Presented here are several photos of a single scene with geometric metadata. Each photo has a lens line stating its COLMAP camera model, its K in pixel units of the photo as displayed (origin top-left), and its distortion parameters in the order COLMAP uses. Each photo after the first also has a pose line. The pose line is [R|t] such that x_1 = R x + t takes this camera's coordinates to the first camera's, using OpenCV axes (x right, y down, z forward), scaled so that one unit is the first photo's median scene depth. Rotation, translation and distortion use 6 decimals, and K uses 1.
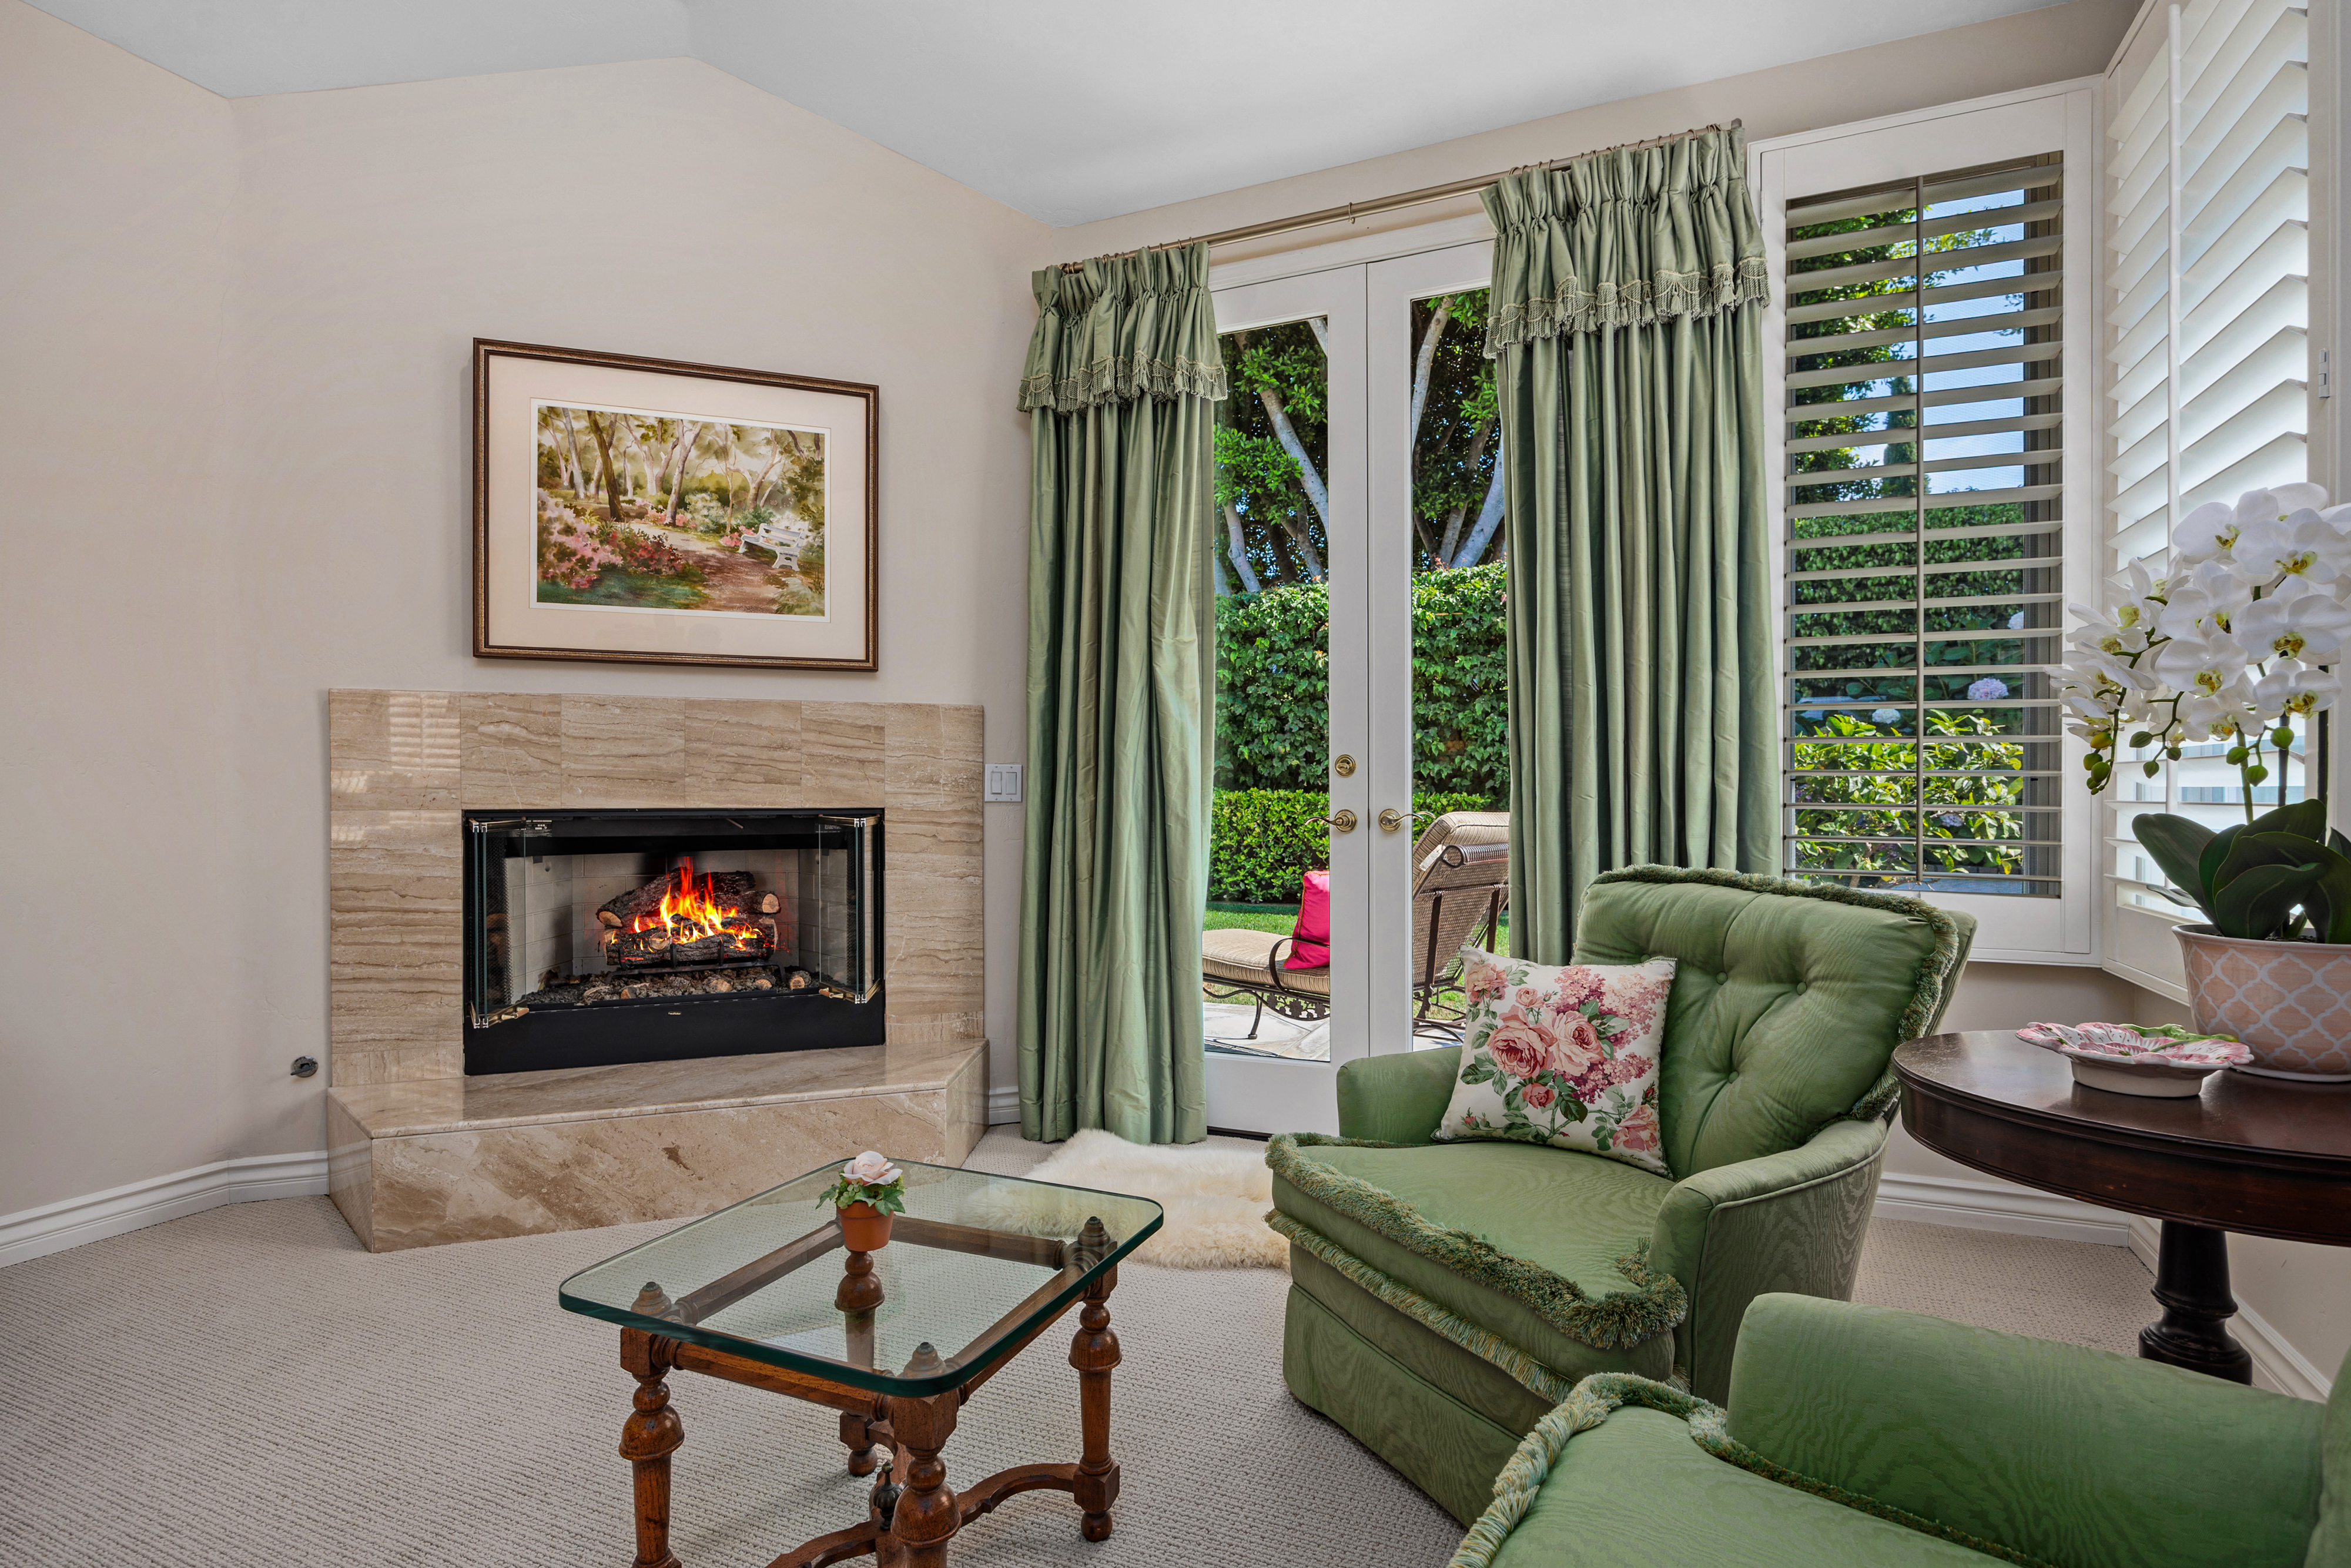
lens RADIAL K [[1136.3, 0, 1190.5], [0, 1136.3, 807.0], [0, 0, 1]] dist [-0.015982, 0.001711]
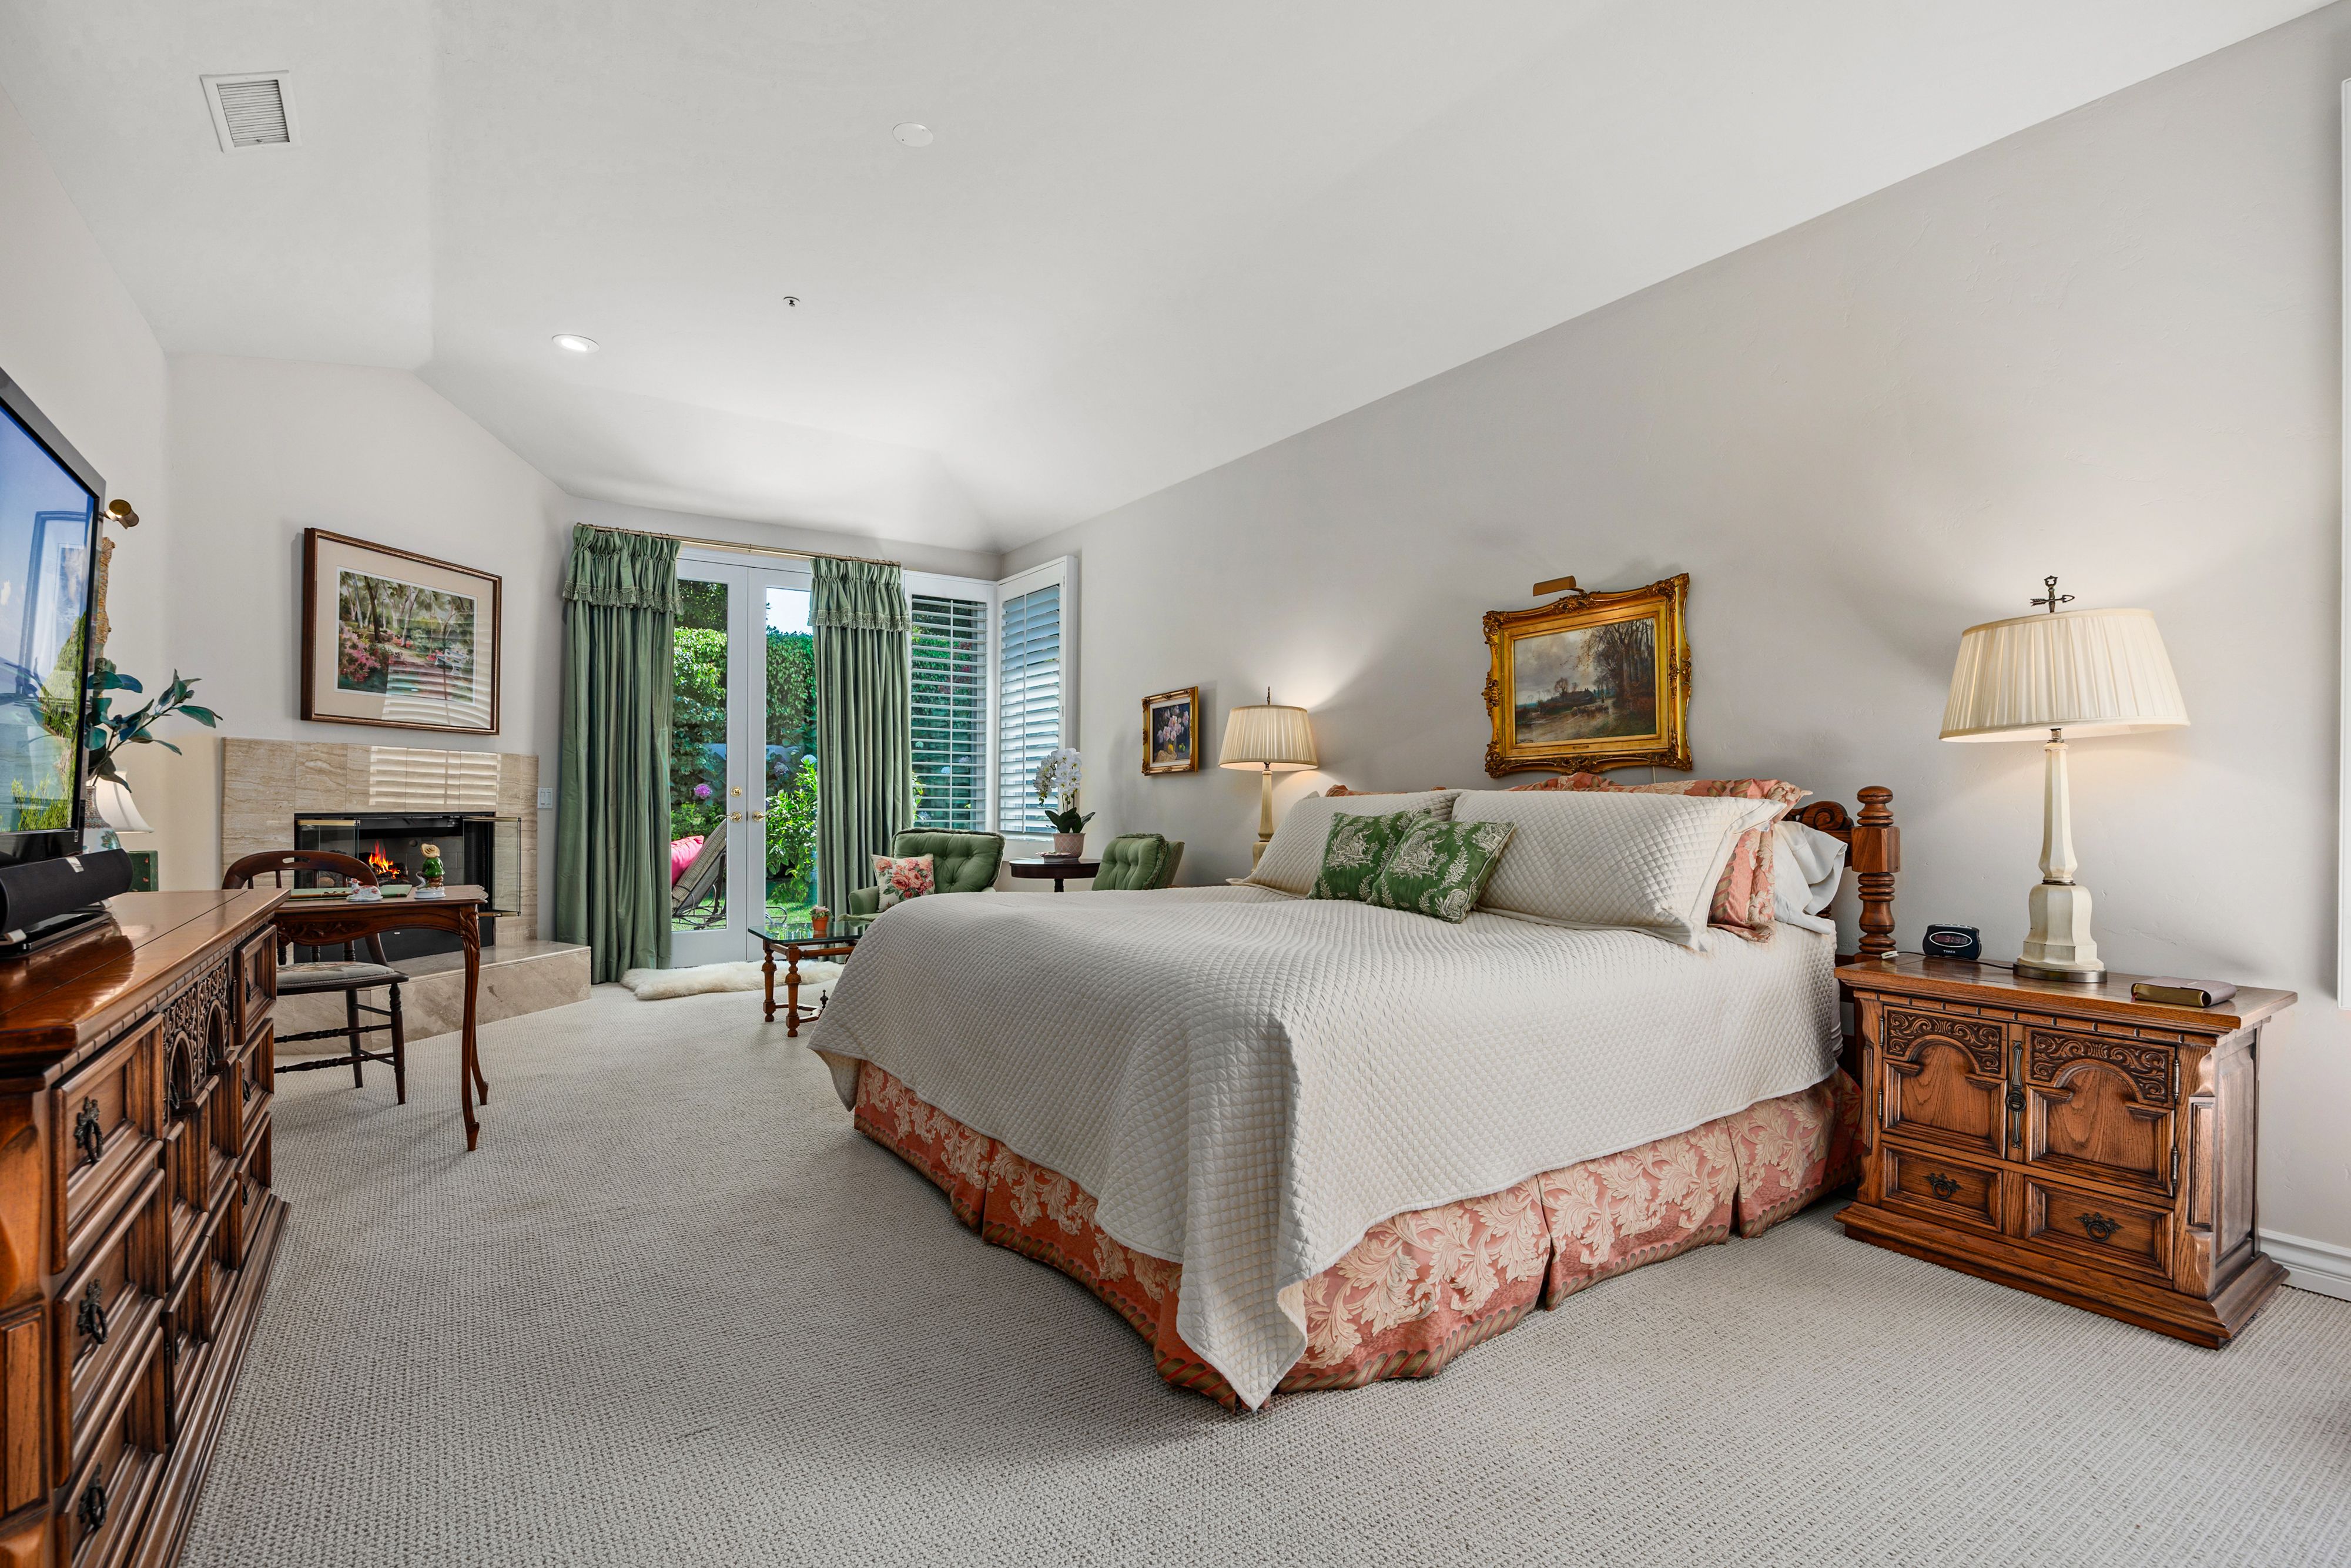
lens RADIAL K [[1072.7, 0, 1174.5], [0, 1072.7, 795.8], [0, 0, 1]] dist [-0.014501, 0.000414]
pose [[0.531757, 0.010377, 0.846834, -1.236693], [0.004741, 0.999873, -0.015230, 0.006279], [-0.846884, 0.012113, 0.531640, -0.865323]]
